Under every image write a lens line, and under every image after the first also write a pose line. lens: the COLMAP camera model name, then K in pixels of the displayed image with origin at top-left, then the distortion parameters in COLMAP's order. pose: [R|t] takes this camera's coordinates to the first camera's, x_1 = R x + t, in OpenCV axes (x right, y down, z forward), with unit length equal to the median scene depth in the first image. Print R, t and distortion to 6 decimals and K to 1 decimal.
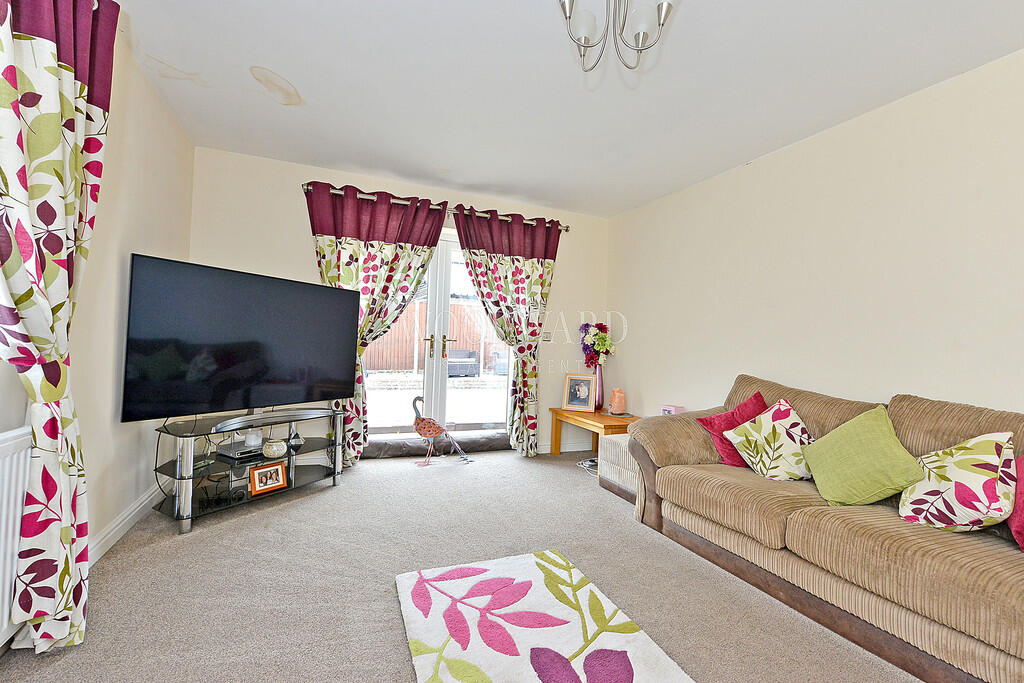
lens RADIAL K [[433.0, 0, 512.0], [0, 433.0, 341.5], [0, 0, 1]] dist [-0.016277, -0.000006]
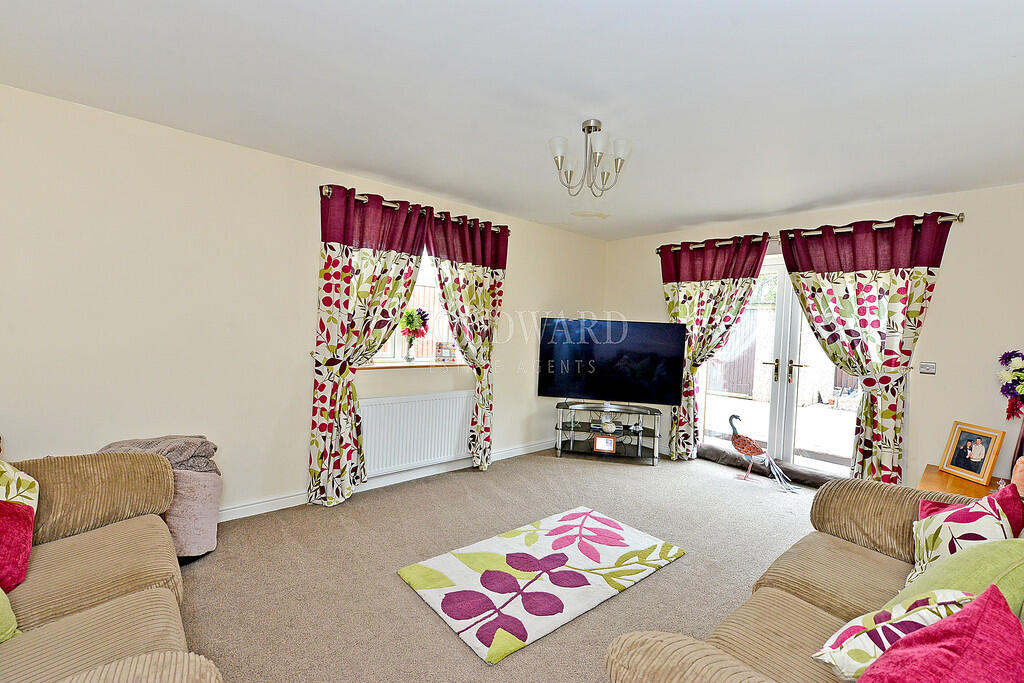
lens RADIAL K [[433.0, 0, 512.0], [0, 433.0, 341.5], [0, 0, 1]] dist [-0.016277, -0.000006]
pose [[0.318887, 0.009167, -0.947748, 0.664528], [-0.021379, 0.999768, 0.002476, -0.052722], [0.947551, 0.019472, 0.319009, 0.100514]]
